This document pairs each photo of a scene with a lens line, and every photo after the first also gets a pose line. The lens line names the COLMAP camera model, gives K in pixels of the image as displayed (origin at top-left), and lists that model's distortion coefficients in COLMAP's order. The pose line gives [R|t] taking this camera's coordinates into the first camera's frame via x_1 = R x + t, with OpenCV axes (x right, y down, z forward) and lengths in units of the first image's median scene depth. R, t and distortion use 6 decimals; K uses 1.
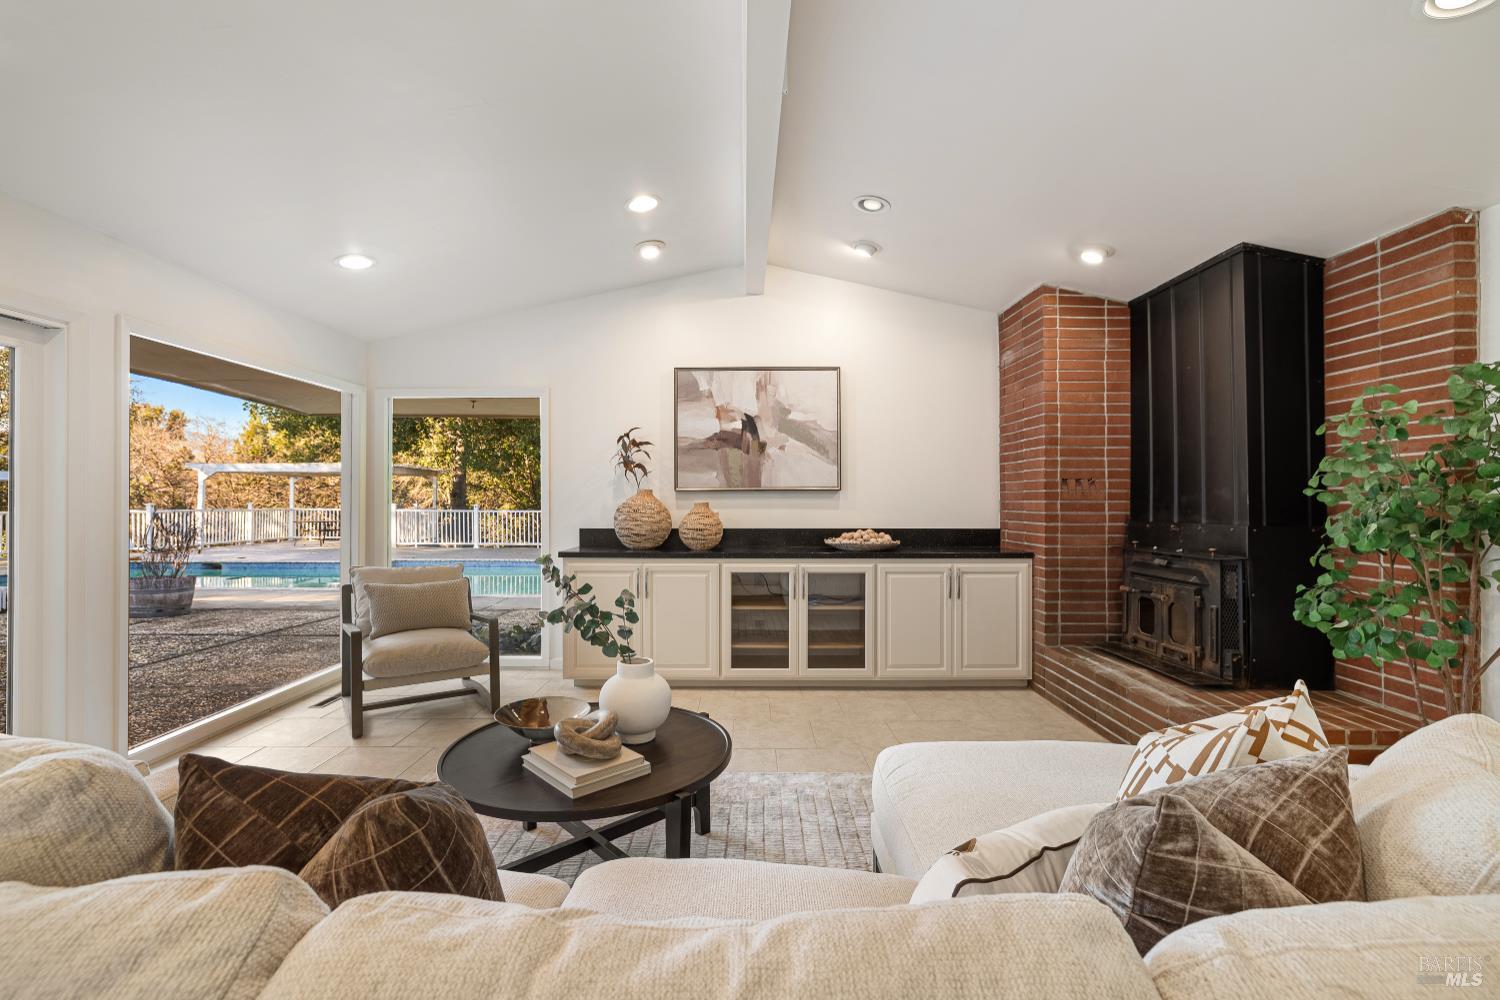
lens RADIAL K [[642.9, 0, 749.3], [0, 642.9, 499.9], [0, 0, 1]] dist [-0.003737, 0.002417]
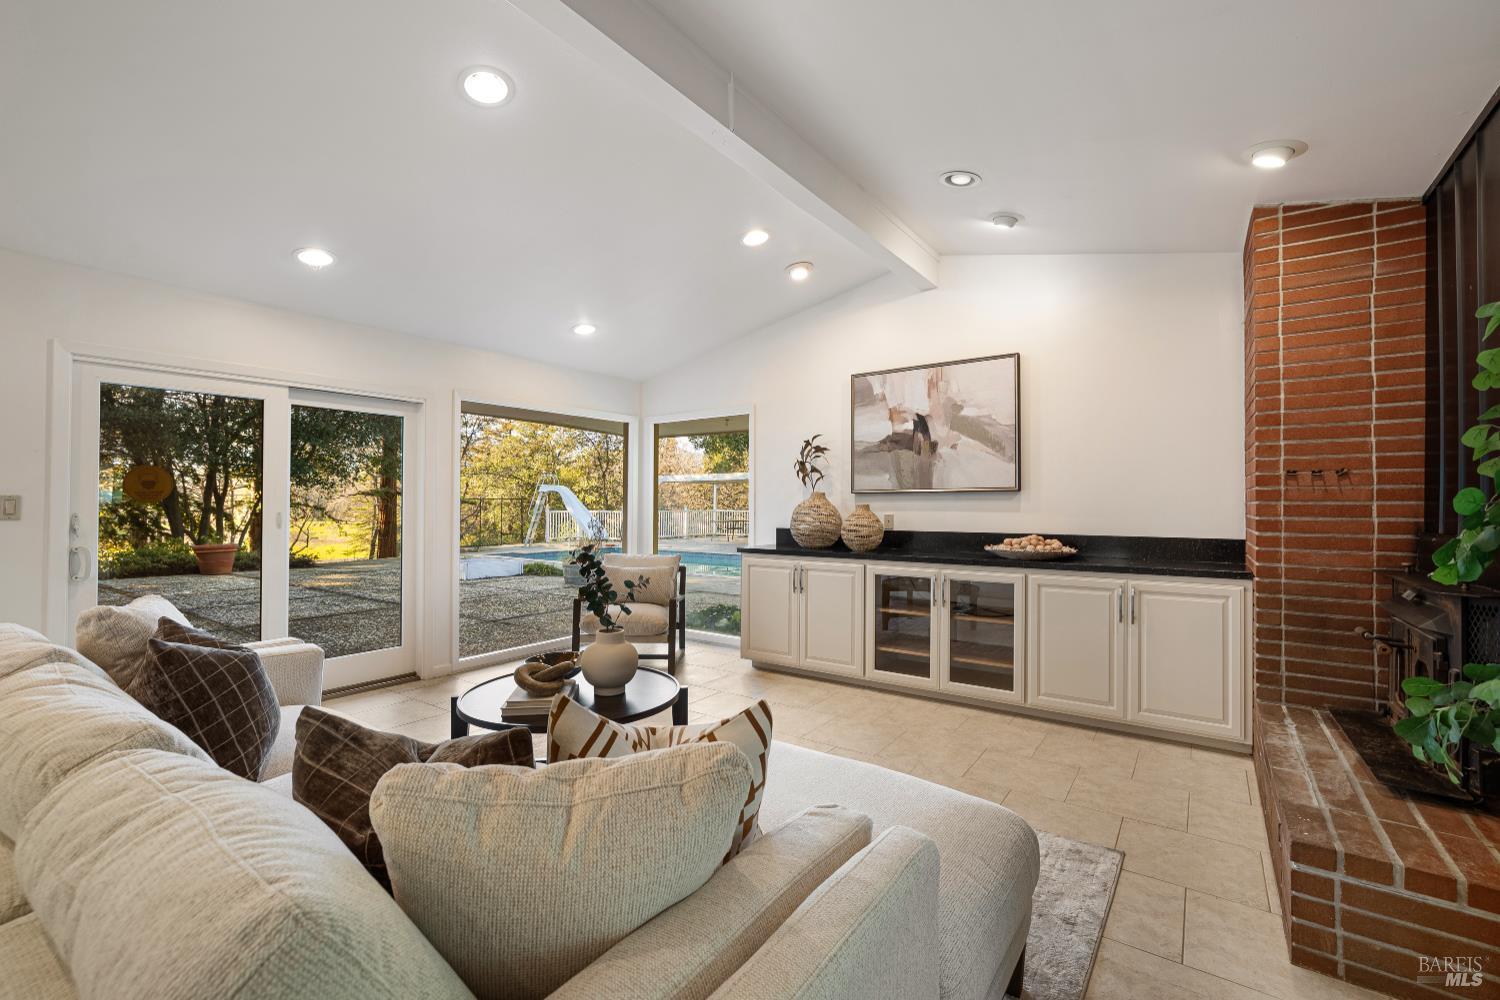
lens RADIAL K [[642.9, 0, 752.8], [0, 642.9, 500.9], [0, 0, 1]] dist [-0.003737, 0.002417]
pose [[0.814678, -0.004306, -0.579897, 0.380901], [0.002843, 0.999990, -0.003432, 0.000945], [0.579906, 0.001147, 0.814682, 0.065836]]
